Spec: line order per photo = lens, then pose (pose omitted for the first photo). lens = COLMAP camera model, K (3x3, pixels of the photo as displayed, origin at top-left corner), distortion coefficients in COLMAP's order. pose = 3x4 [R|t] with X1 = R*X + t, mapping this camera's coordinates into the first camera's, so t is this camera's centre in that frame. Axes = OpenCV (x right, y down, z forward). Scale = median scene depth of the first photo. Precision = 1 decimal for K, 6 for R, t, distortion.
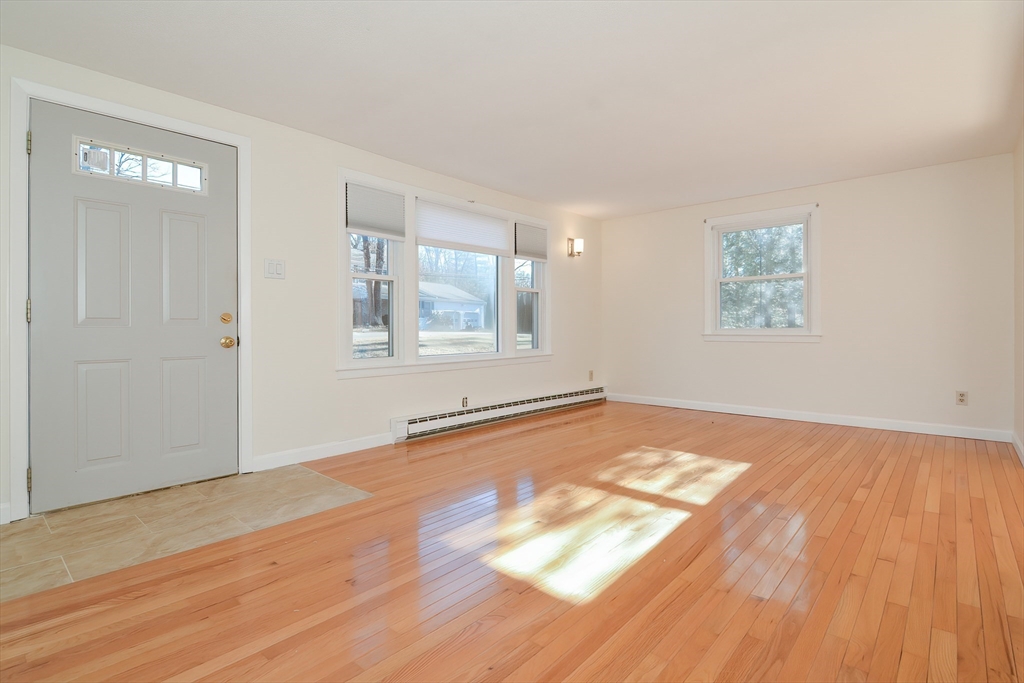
lens RADIAL K [[495.7, 0, 512.0], [0, 495.7, 341.5], [0, 0, 1]] dist [-0.002652, -0.010382]
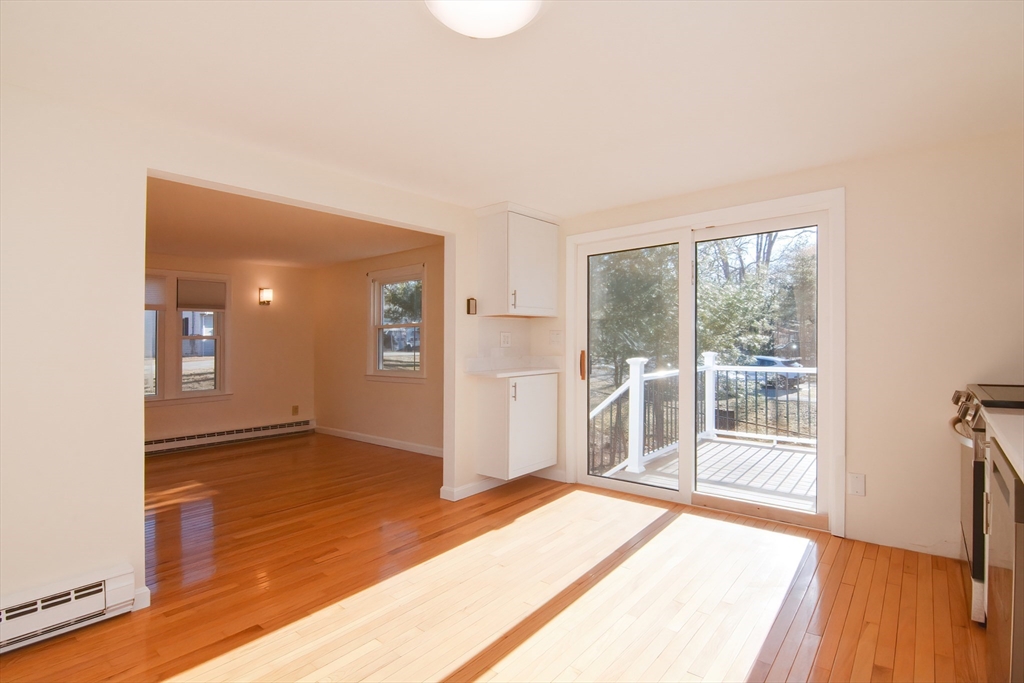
lens RADIAL K [[495.7, 0, 512.0], [0, 495.7, 341.5], [0, 0, 1]] dist [-0.002652, -0.010382]
pose [[0.999595, -0.005305, 0.027971, 0.787729], [0.006206, 0.999461, -0.032242, -0.058409], [-0.027785, 0.032403, 0.999089, -0.158978]]
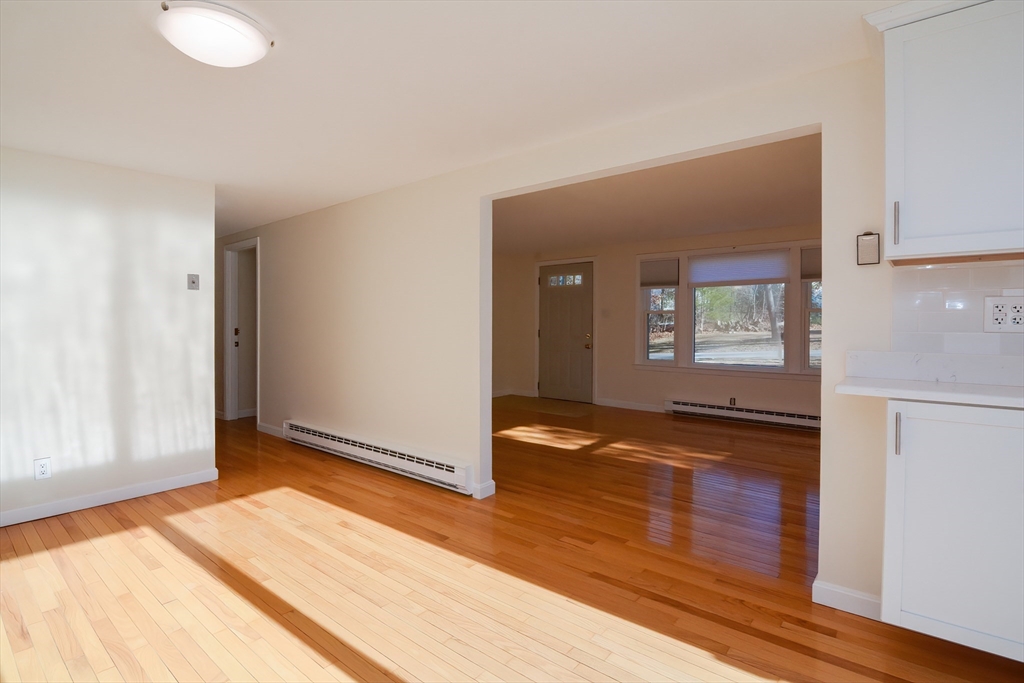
lens RADIAL K [[495.7, 0, 512.0], [0, 495.7, 341.5], [0, 0, 1]] dist [-0.002652, -0.010382]
pose [[0.019207, 0.044798, -0.998811, 1.161669], [-0.022244, 0.998768, 0.044368, -0.076988], [0.999568, 0.021366, 0.020180, 0.387406]]
